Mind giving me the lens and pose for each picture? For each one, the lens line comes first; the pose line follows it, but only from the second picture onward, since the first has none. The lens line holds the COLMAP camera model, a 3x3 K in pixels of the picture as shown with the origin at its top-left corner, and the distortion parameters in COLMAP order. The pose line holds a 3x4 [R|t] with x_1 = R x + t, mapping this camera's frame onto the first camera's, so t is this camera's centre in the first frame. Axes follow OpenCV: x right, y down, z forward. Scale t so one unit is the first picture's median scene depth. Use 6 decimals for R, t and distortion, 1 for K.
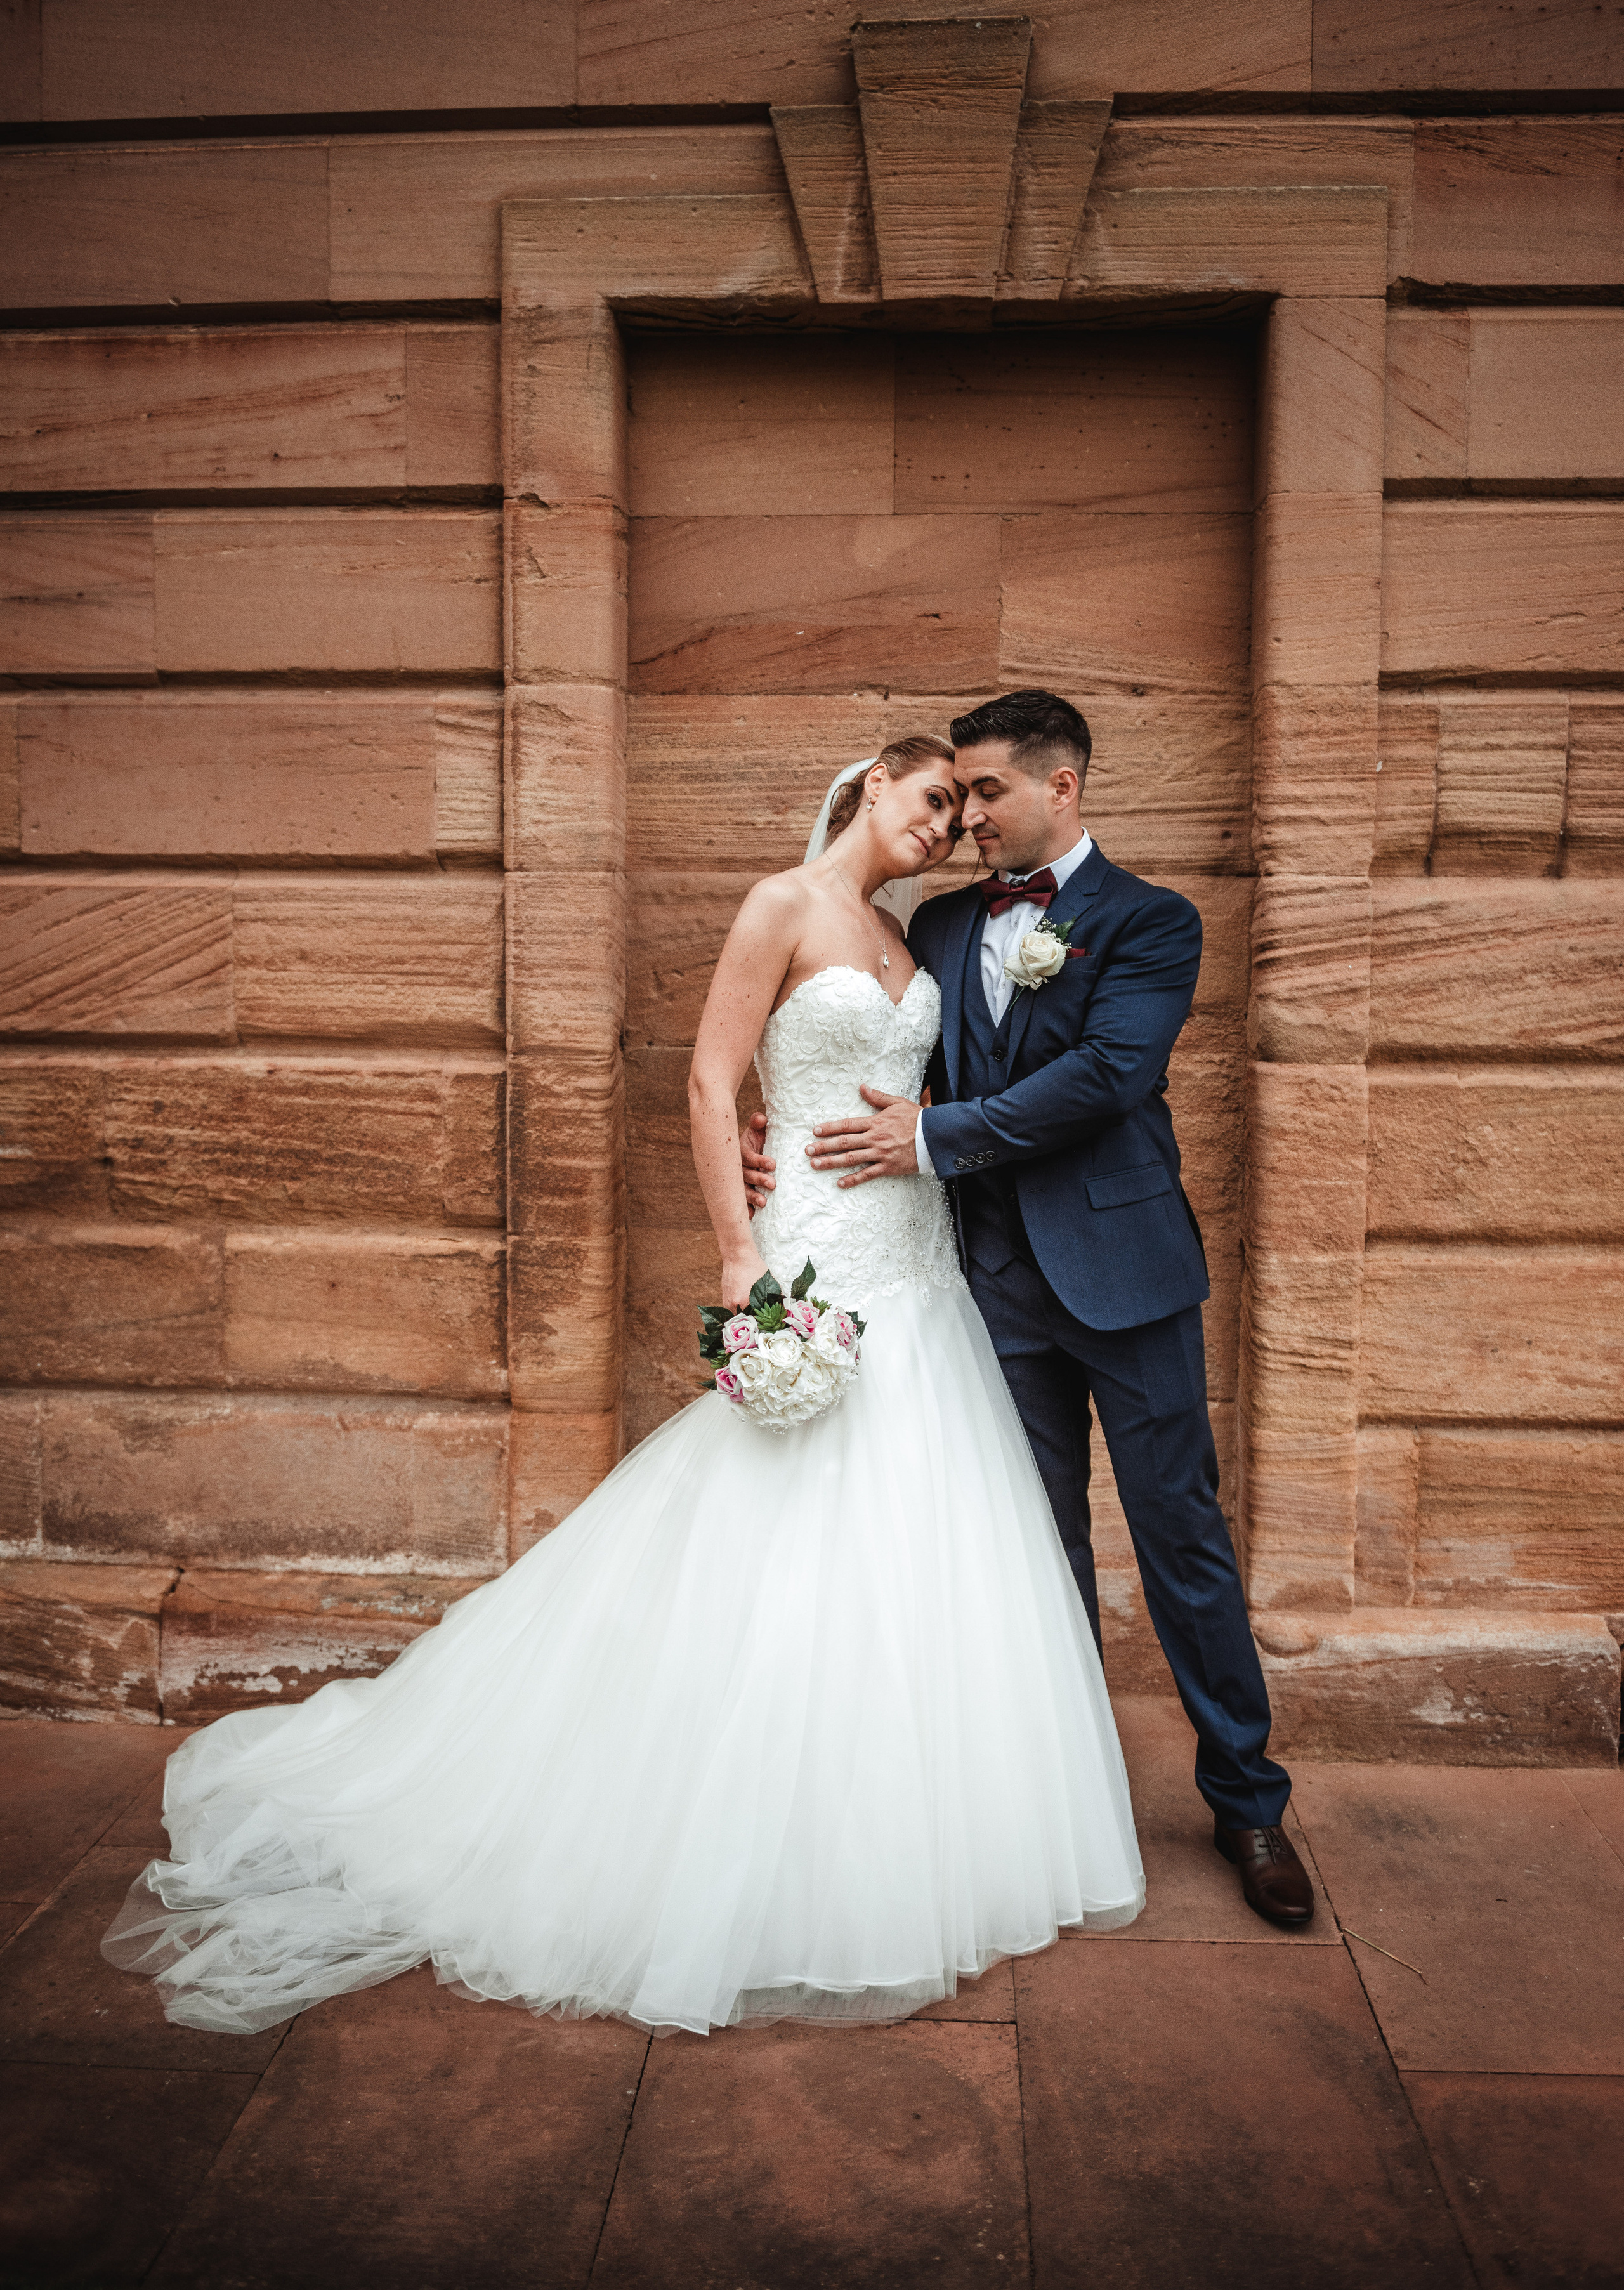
lens RADIAL K [[1947.4, 0, 822.3], [0, 1947.4, 1022.9], [0, 0, 1]] dist [-0.030092, -0.017811]
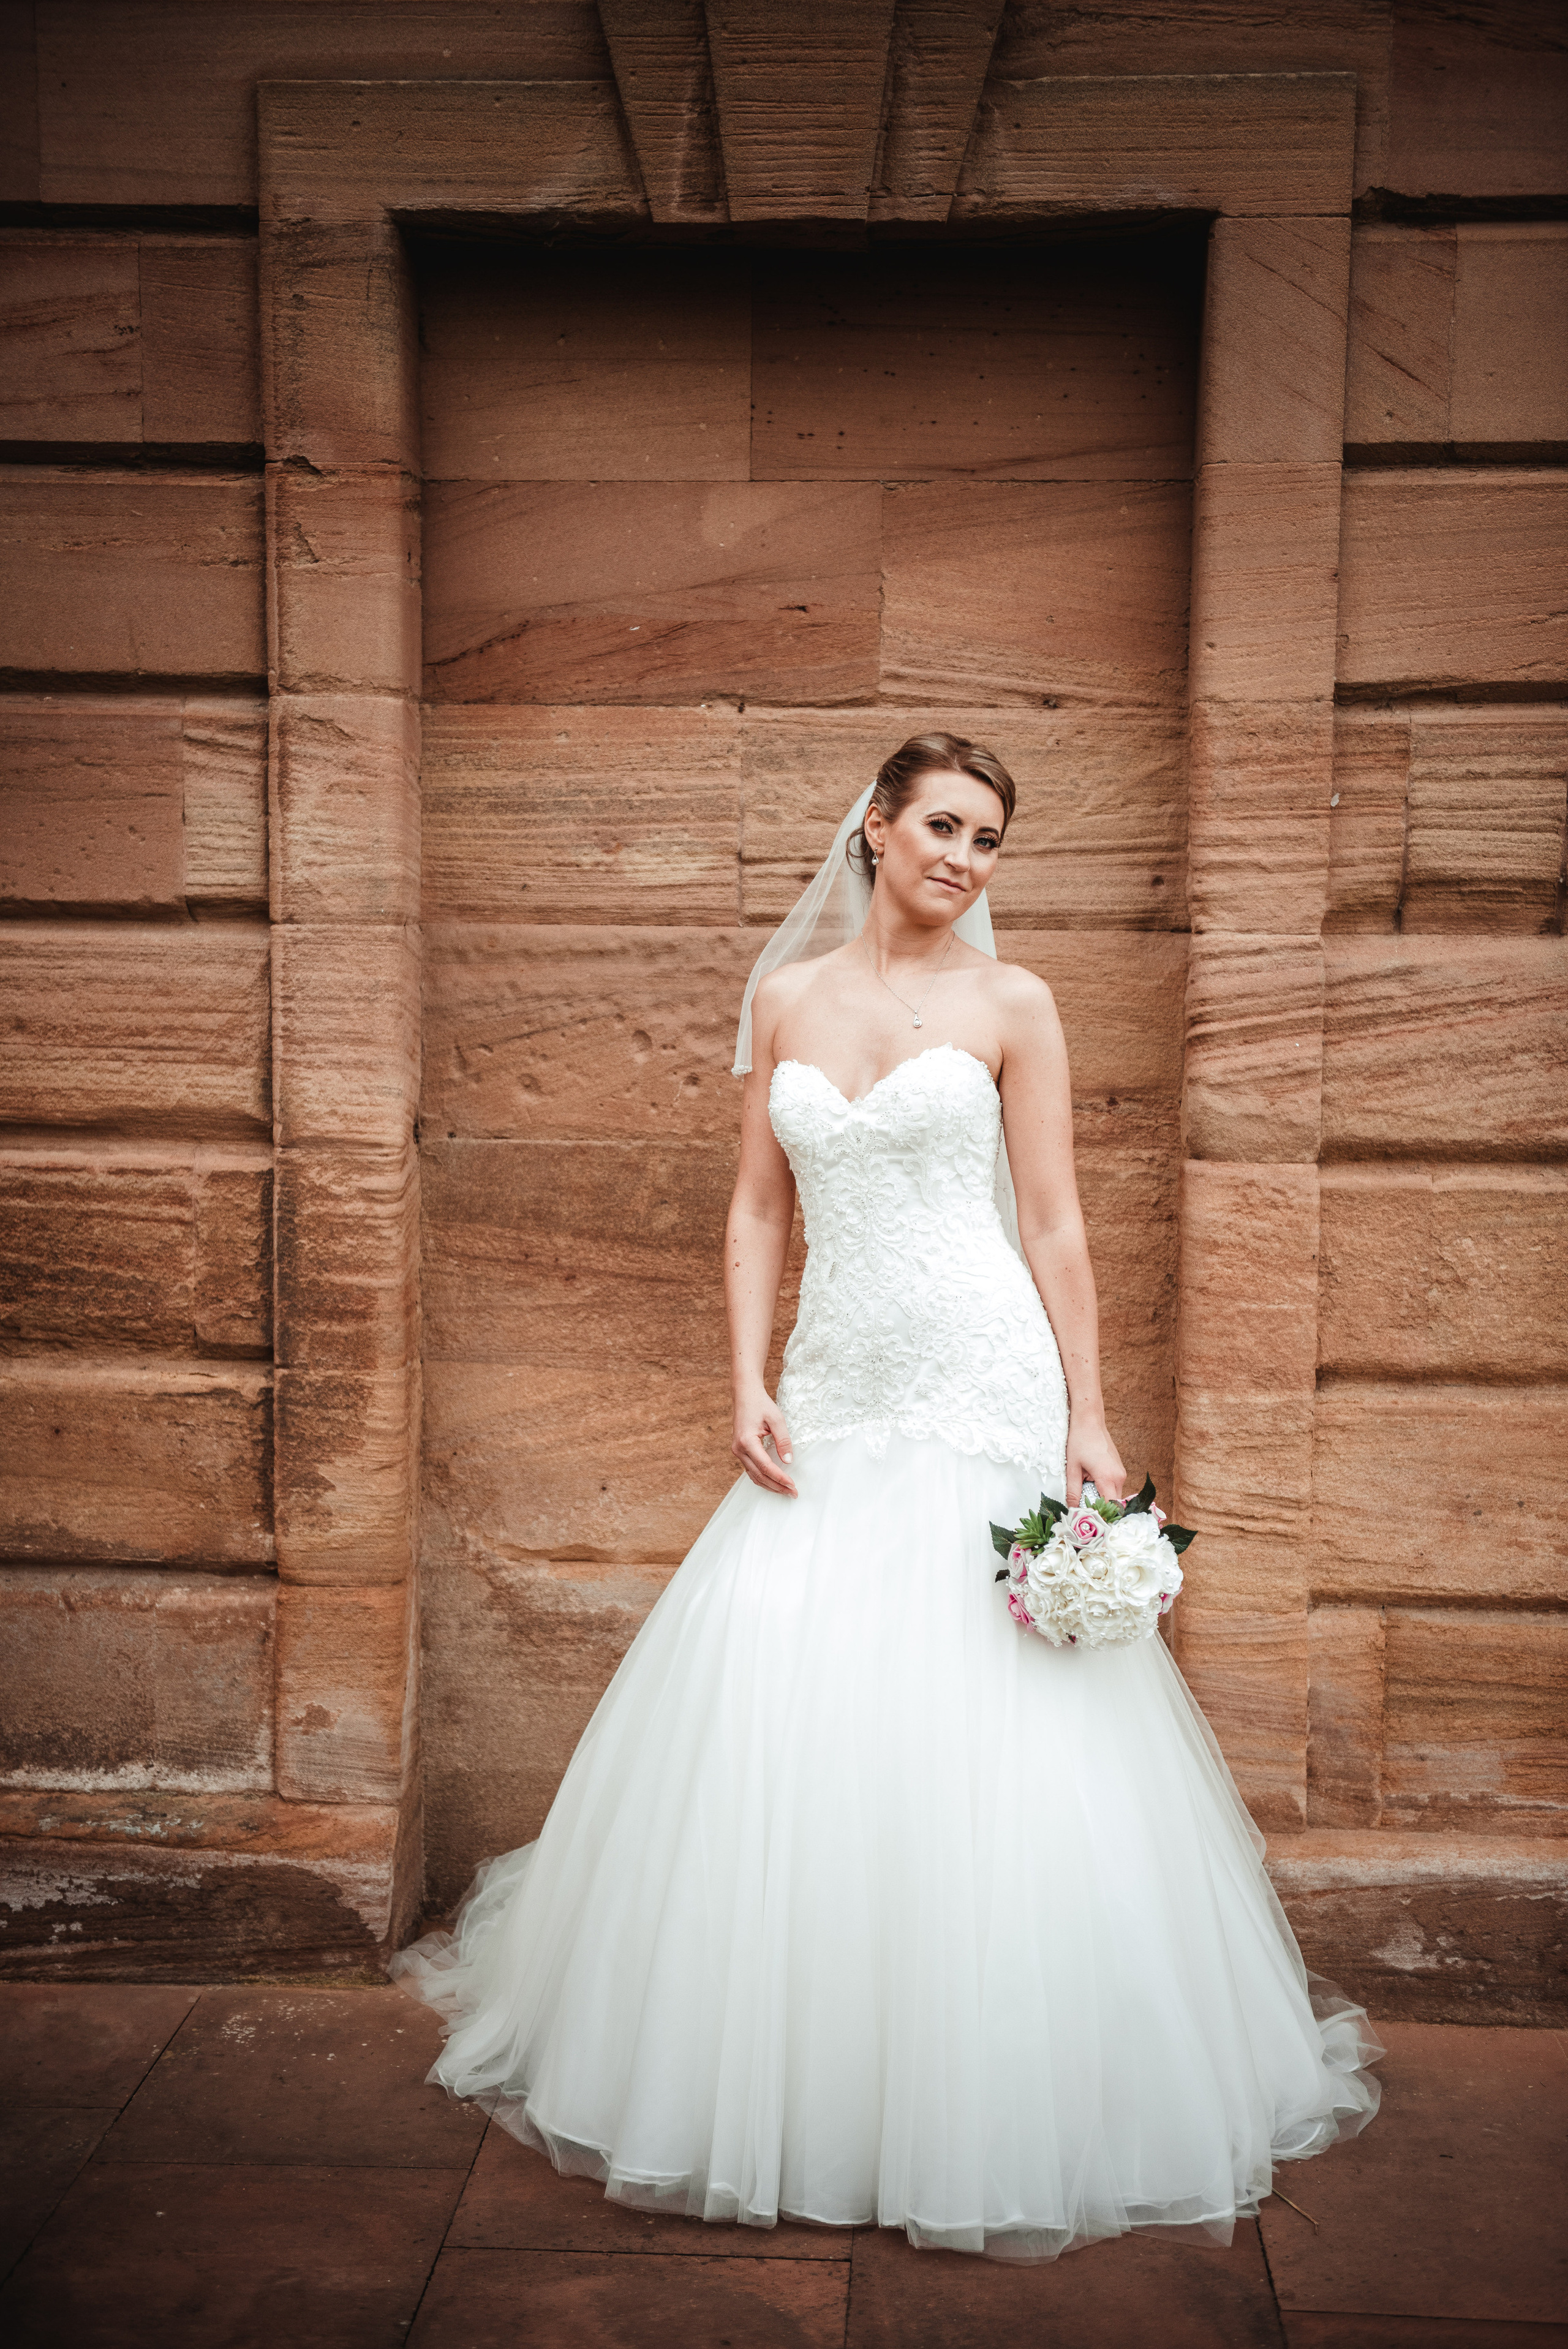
lens RADIAL K [[3045.0, 0, 780.9], [0, 3045.0, 1177.8], [0, 0, 1]] dist [0.122622, 0.000000]
pose [[0.999986, 0.003336, 0.004049, 0.045730], [-0.003435, 0.999691, 0.024633, -0.003427], [-0.003966, -0.024646, 0.999688, -0.284302]]
